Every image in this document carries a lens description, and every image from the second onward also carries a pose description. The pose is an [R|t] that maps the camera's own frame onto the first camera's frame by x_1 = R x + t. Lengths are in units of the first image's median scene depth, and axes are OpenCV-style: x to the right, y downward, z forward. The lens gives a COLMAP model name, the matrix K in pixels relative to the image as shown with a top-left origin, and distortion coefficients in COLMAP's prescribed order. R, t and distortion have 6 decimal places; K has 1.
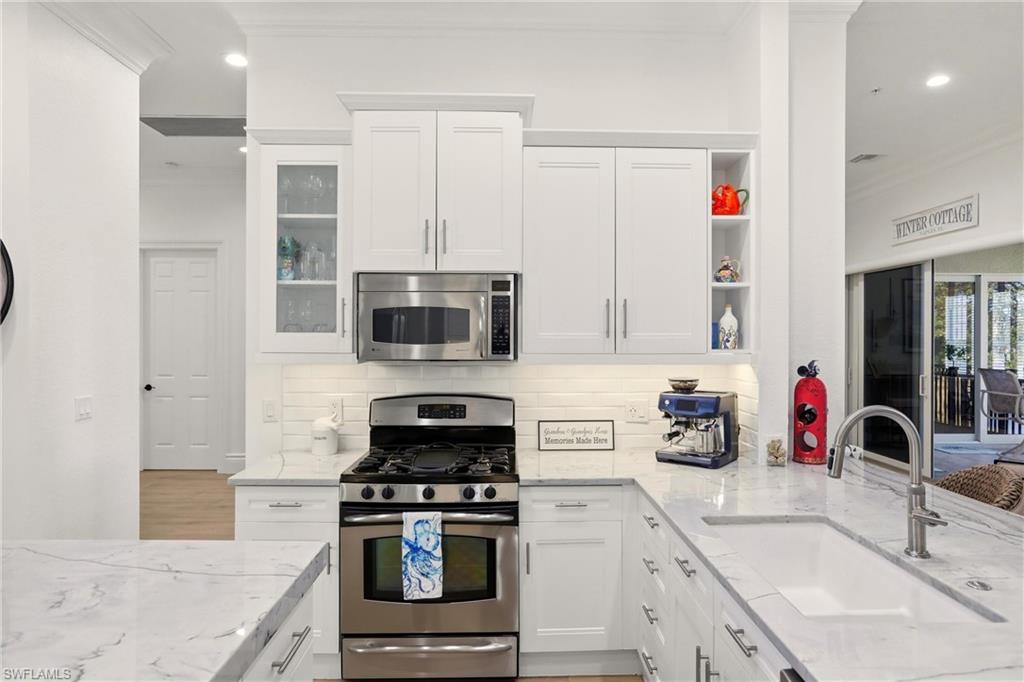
lens RADIAL K [[614.9, 0, 513.4], [0, 614.9, 335.8], [0, 0, 1]] dist [-0.067360, 0.000174]
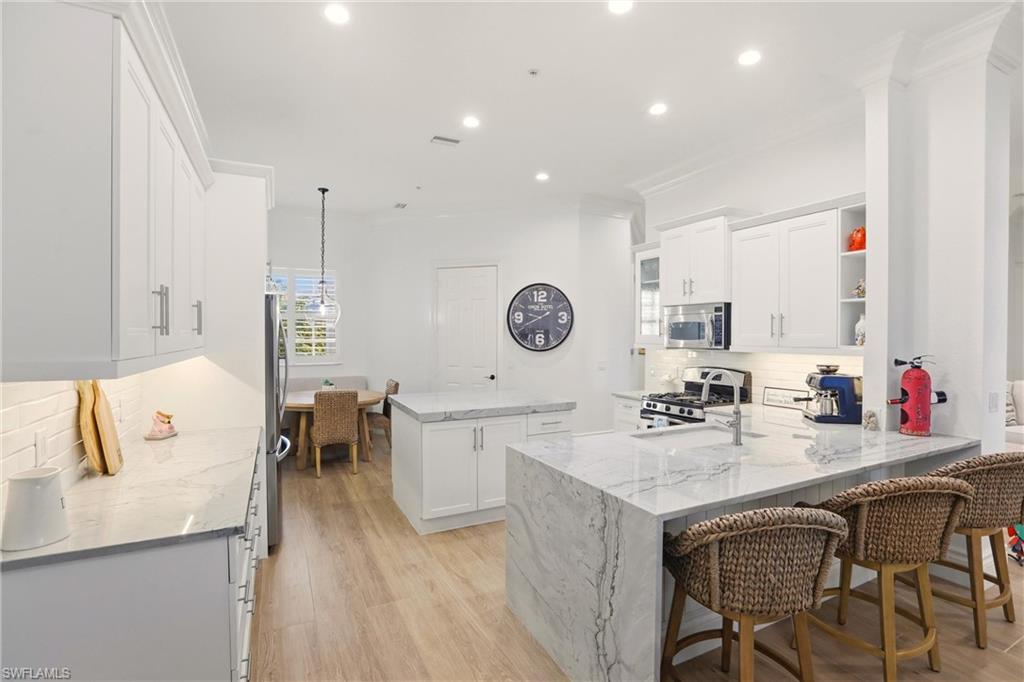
lens RADIAL K [[477.5, 0, 514.9], [0, 477.5, 347.5], [0, 0, 1]] dist [-0.043720, 0.000429]
pose [[0.425584, 0.021065, -0.904674, 1.016032], [-0.004120, 0.999764, 0.021341, 0.006780], [0.904909, -0.005356, 0.425570, -0.181859]]
